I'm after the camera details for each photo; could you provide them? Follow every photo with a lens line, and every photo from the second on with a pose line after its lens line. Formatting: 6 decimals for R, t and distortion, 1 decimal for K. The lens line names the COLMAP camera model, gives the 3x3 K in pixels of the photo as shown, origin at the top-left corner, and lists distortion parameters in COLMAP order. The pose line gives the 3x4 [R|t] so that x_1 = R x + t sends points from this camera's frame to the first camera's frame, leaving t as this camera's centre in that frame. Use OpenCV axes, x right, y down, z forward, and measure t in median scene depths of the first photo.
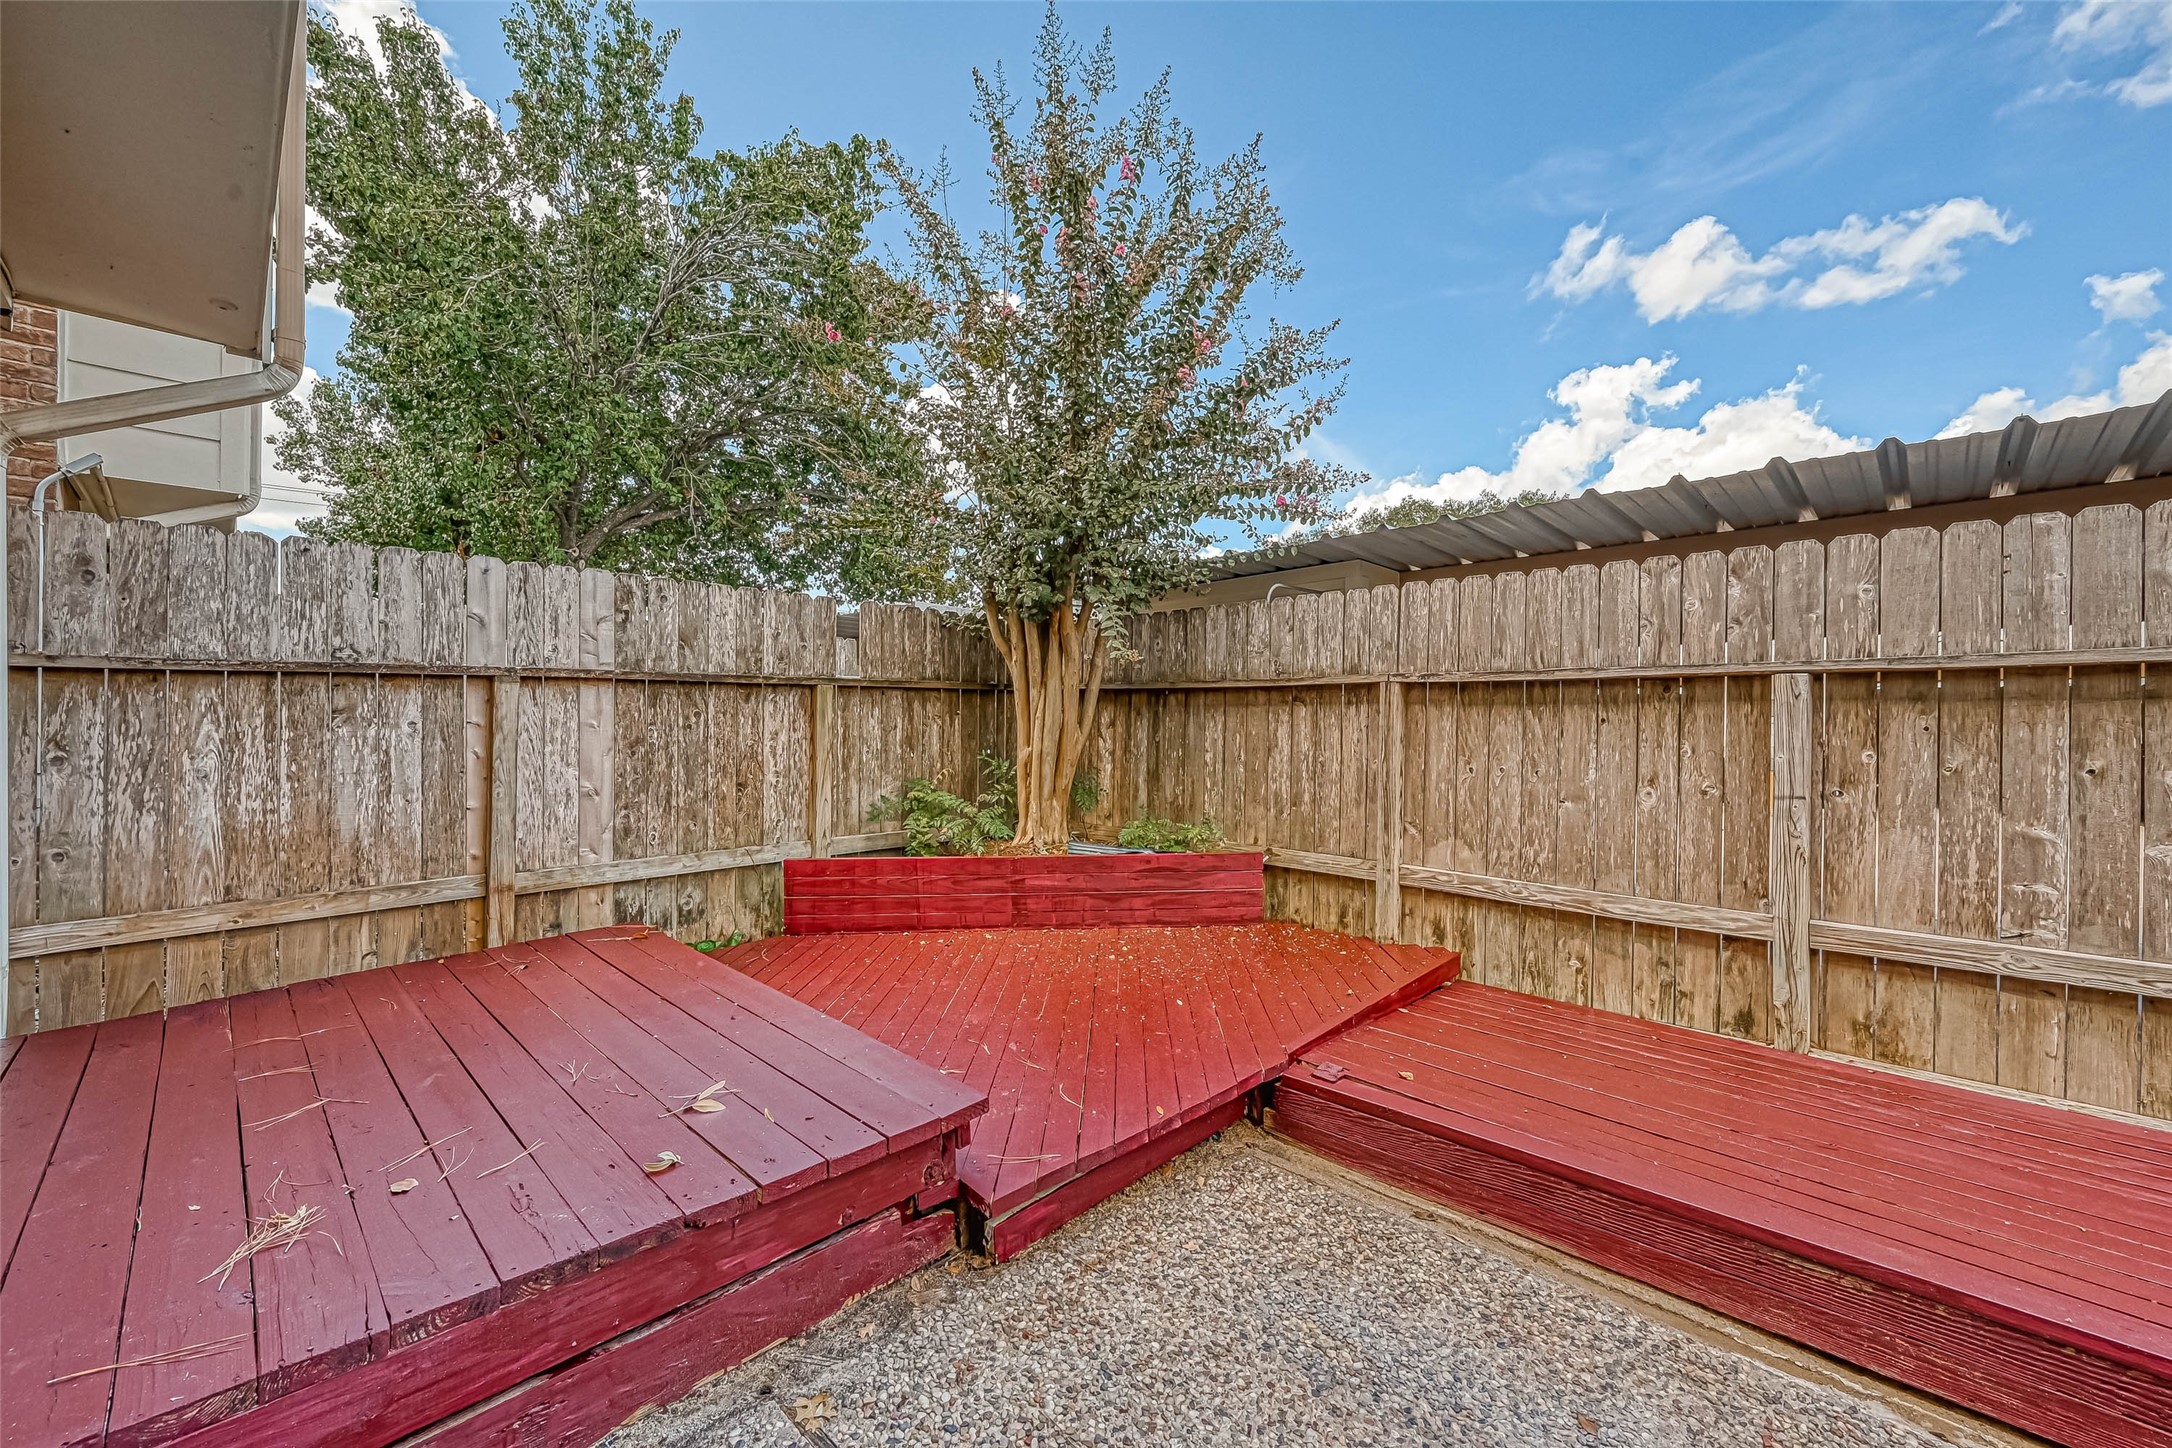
lens RADIAL K [[862.1, 0, 1088.3], [0, 862.1, 721.6], [0, 0, 1]] dist [0.000443, -0.000238]
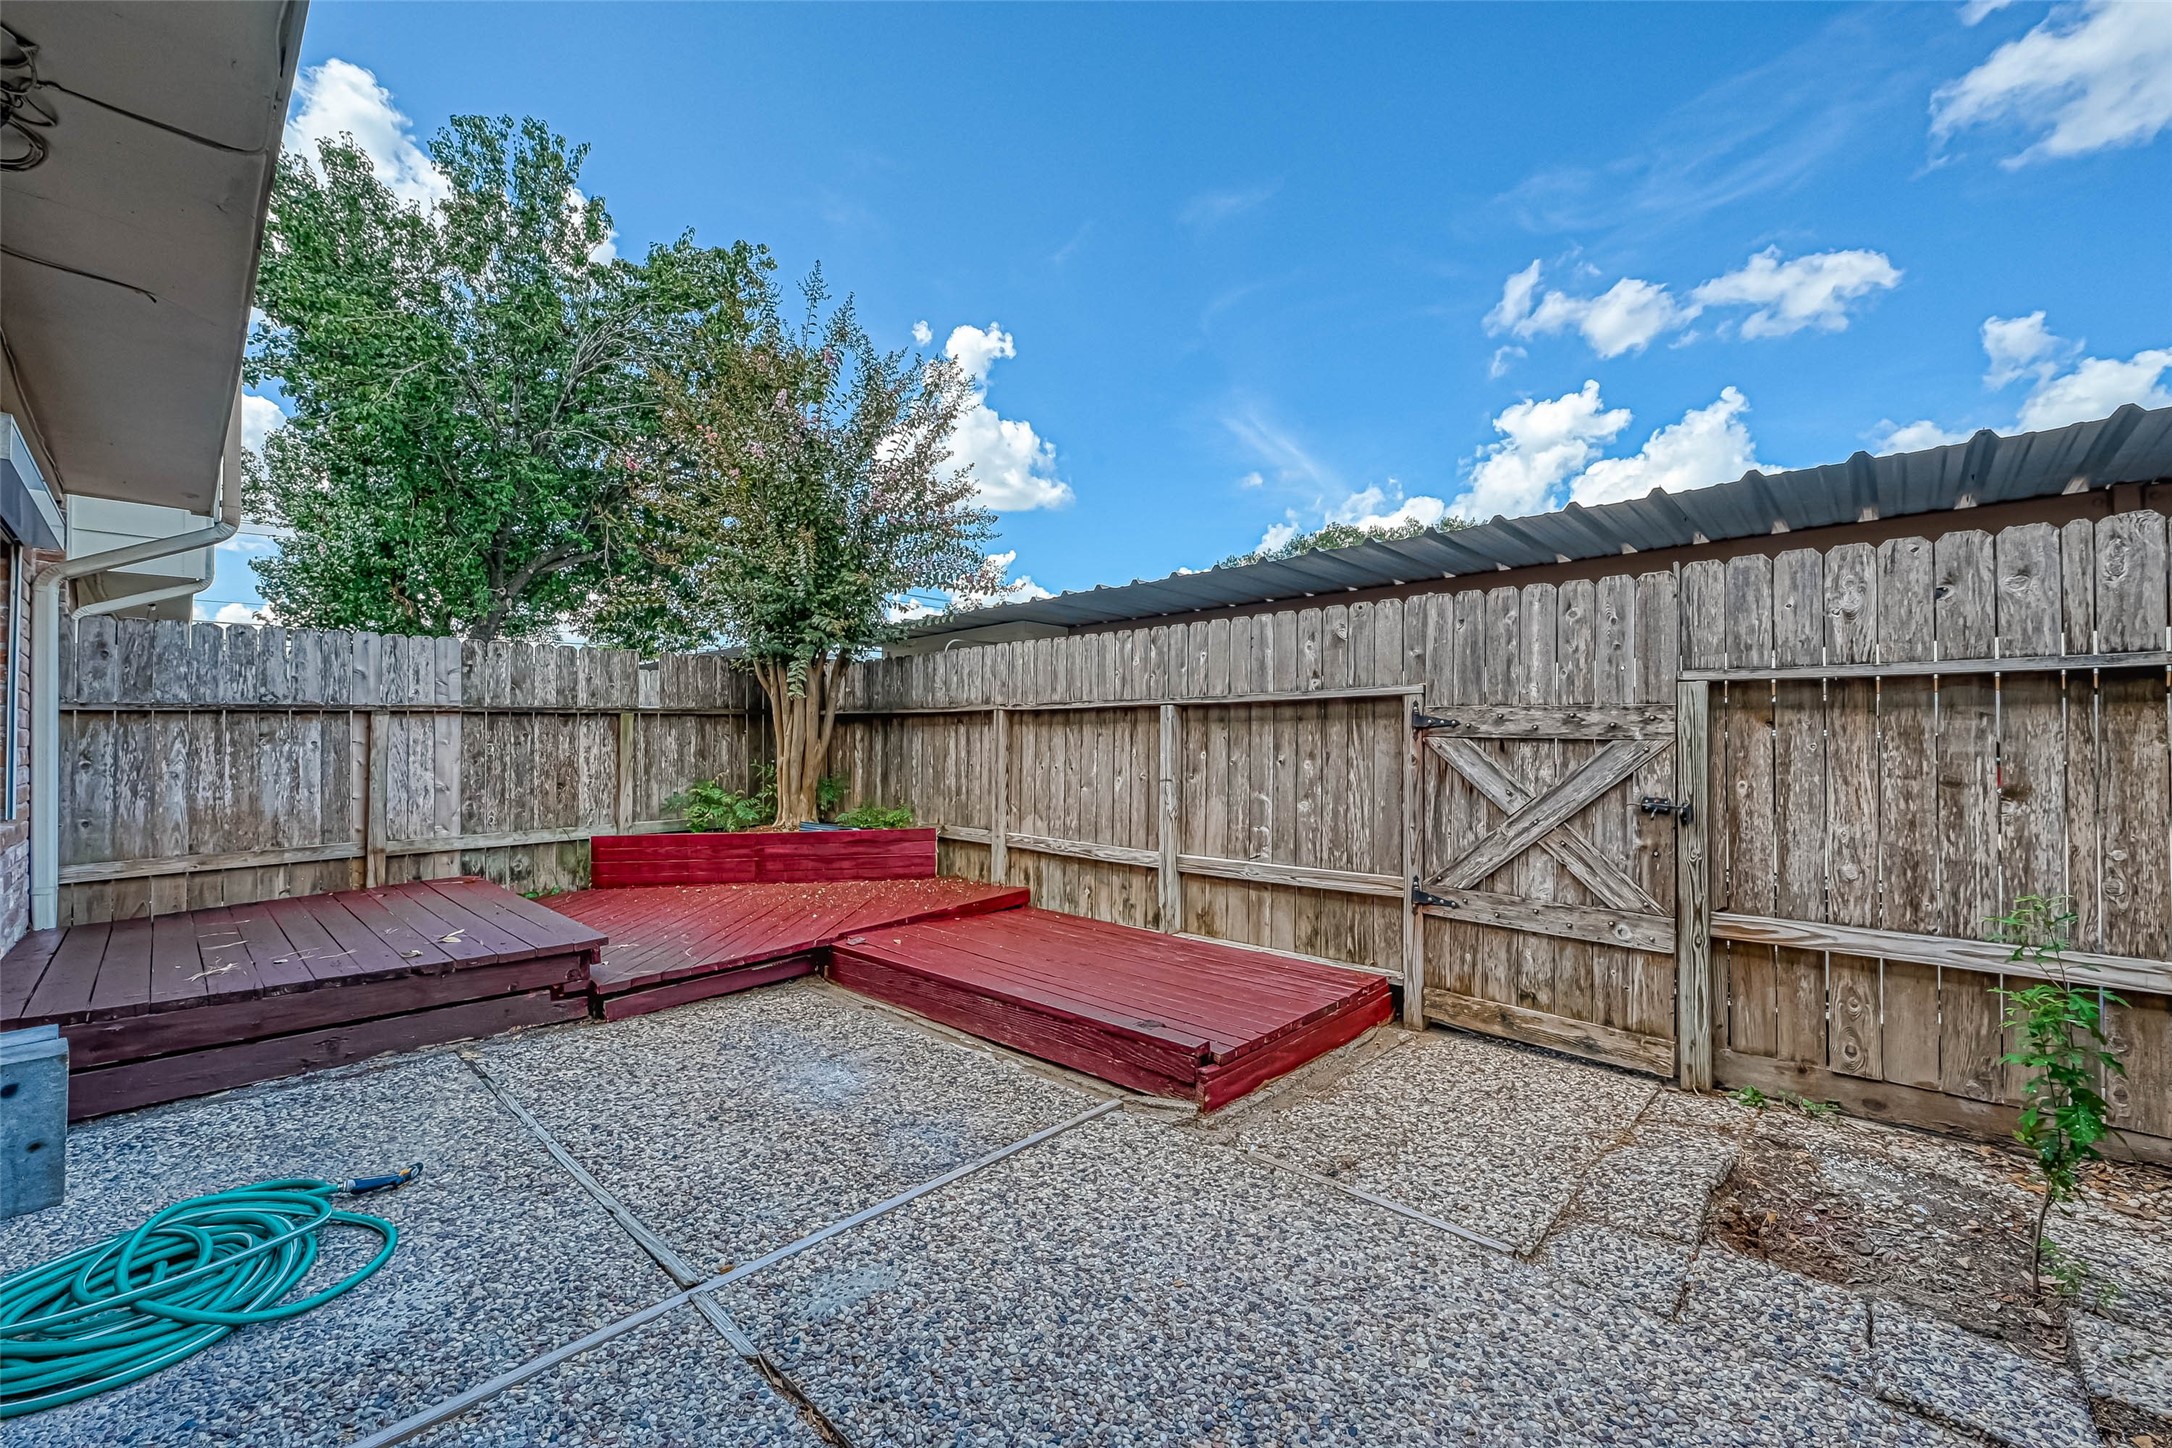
lens RADIAL K [[862.1, 0, 1096.2], [0, 862.1, 730.0], [0, 0, 1]] dist [0.000443, -0.000238]
pose [[0.999500, -0.007428, 0.030729, 0.527436], [0.007748, 0.999917, -0.010328, 0.006463], [-0.030650, 0.010561, 0.999474, -0.543010]]
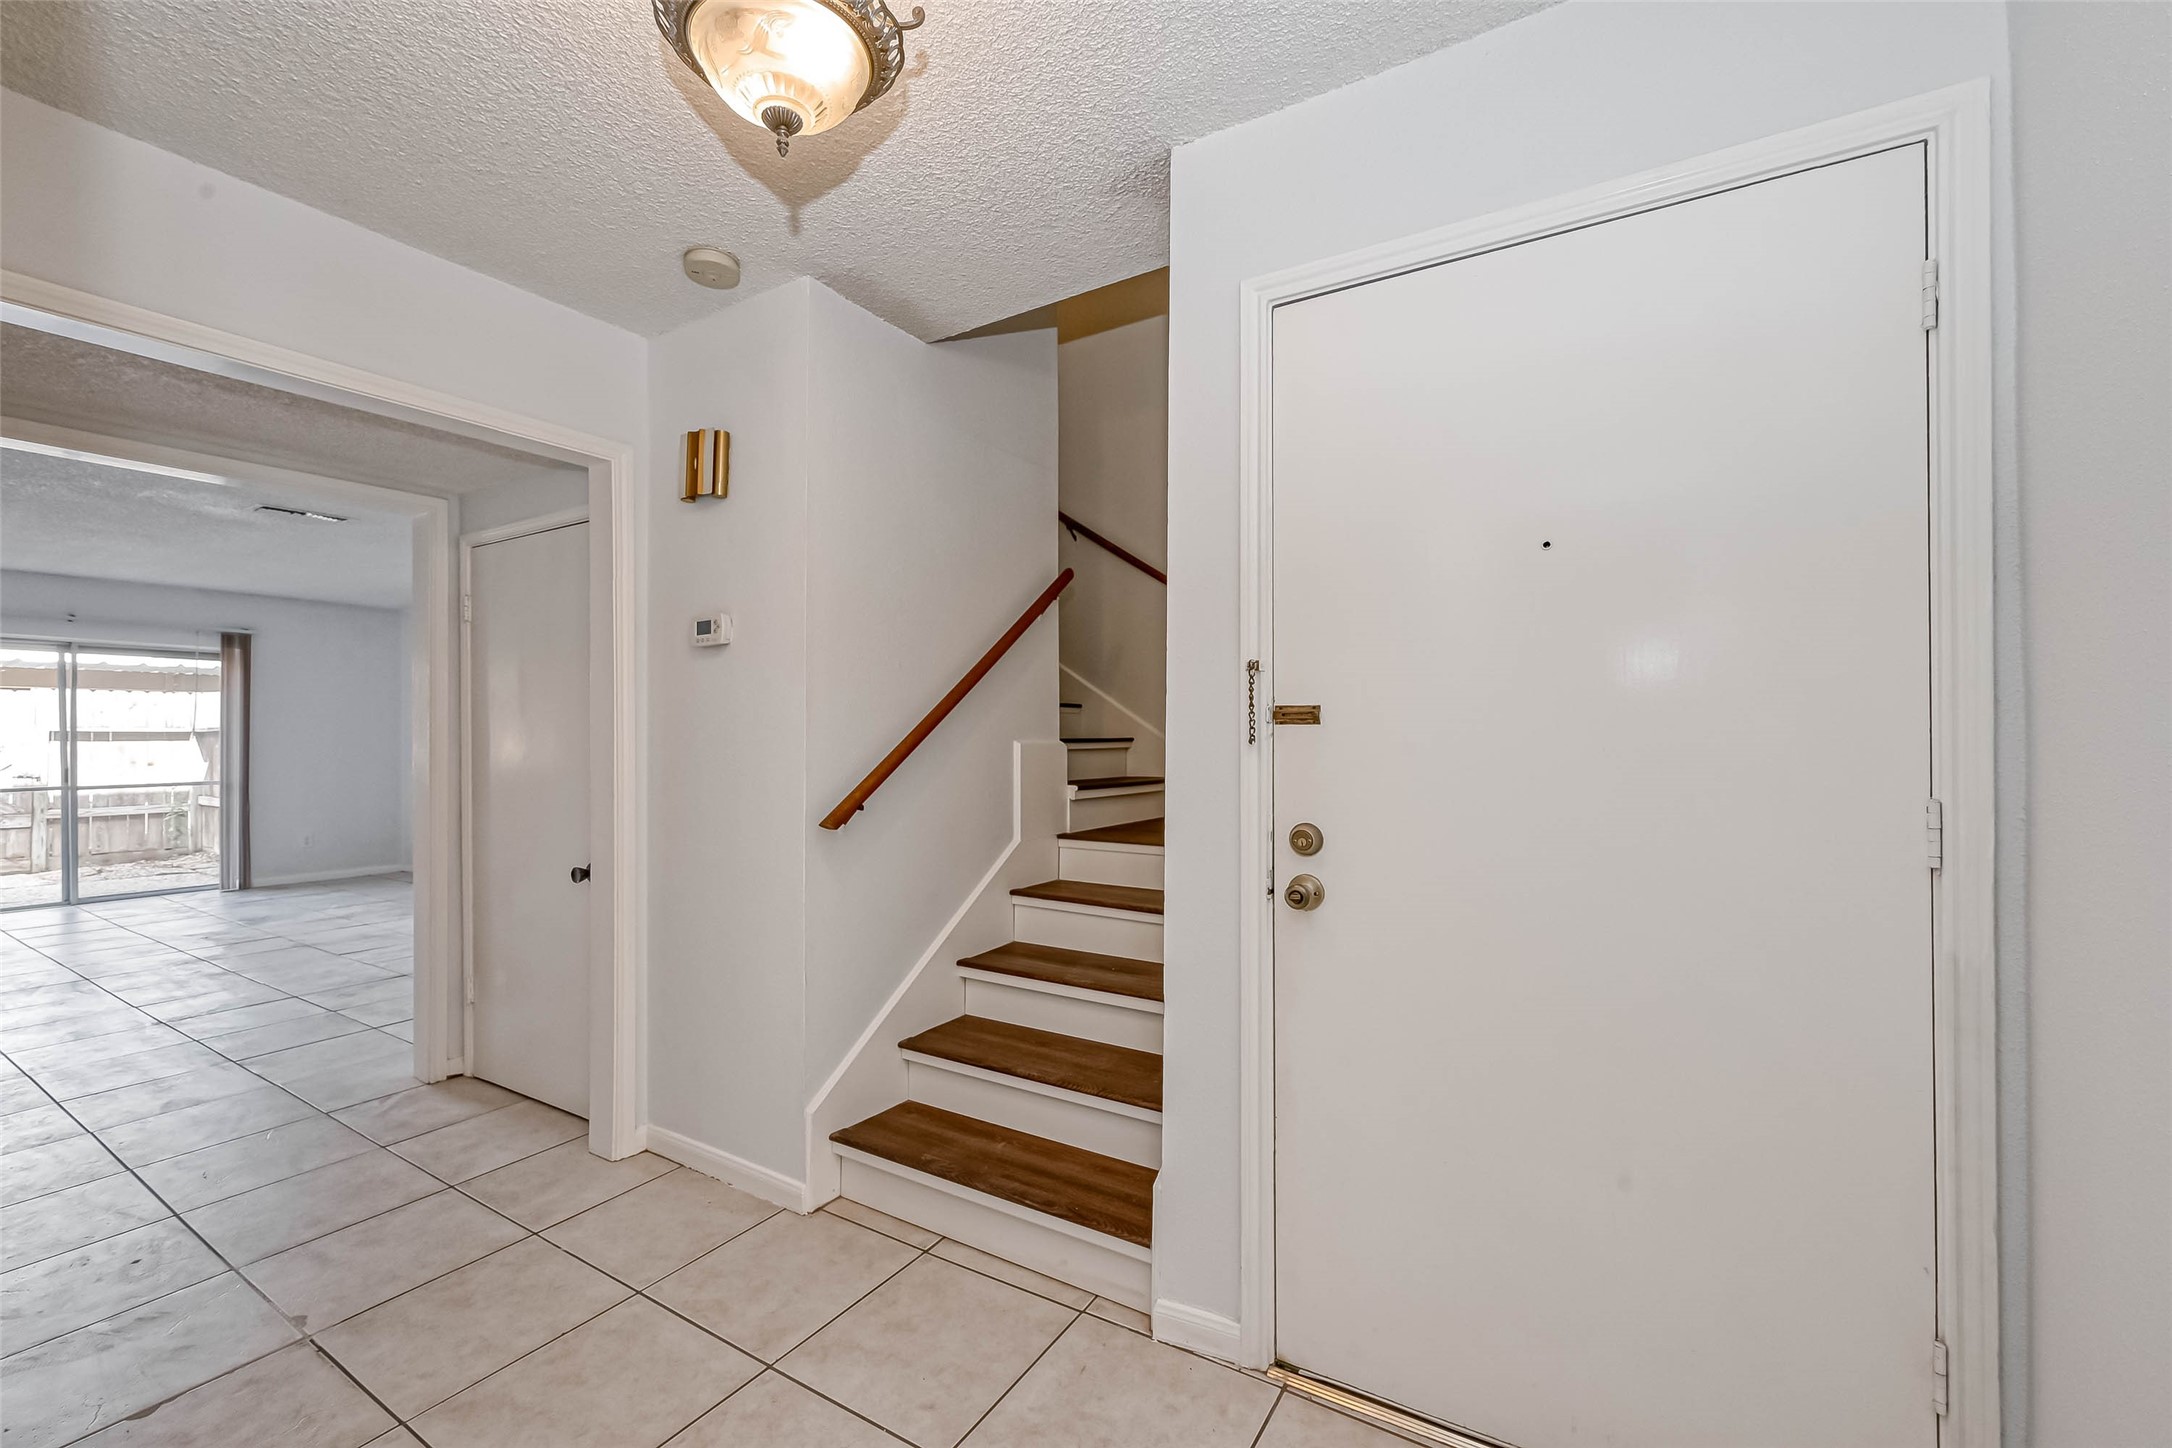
lens RADIAL K [[862.1, 0, 1087.8], [0, 862.1, 718.9], [0, 0, 1]] dist [0.000443, -0.000238]
pose [[-0.243683, 0.000931, 0.969855, -2.084747], [-0.009410, 0.999950, -0.003325, -0.103418], [-0.969809, -0.009936, -0.243662, -2.068789]]
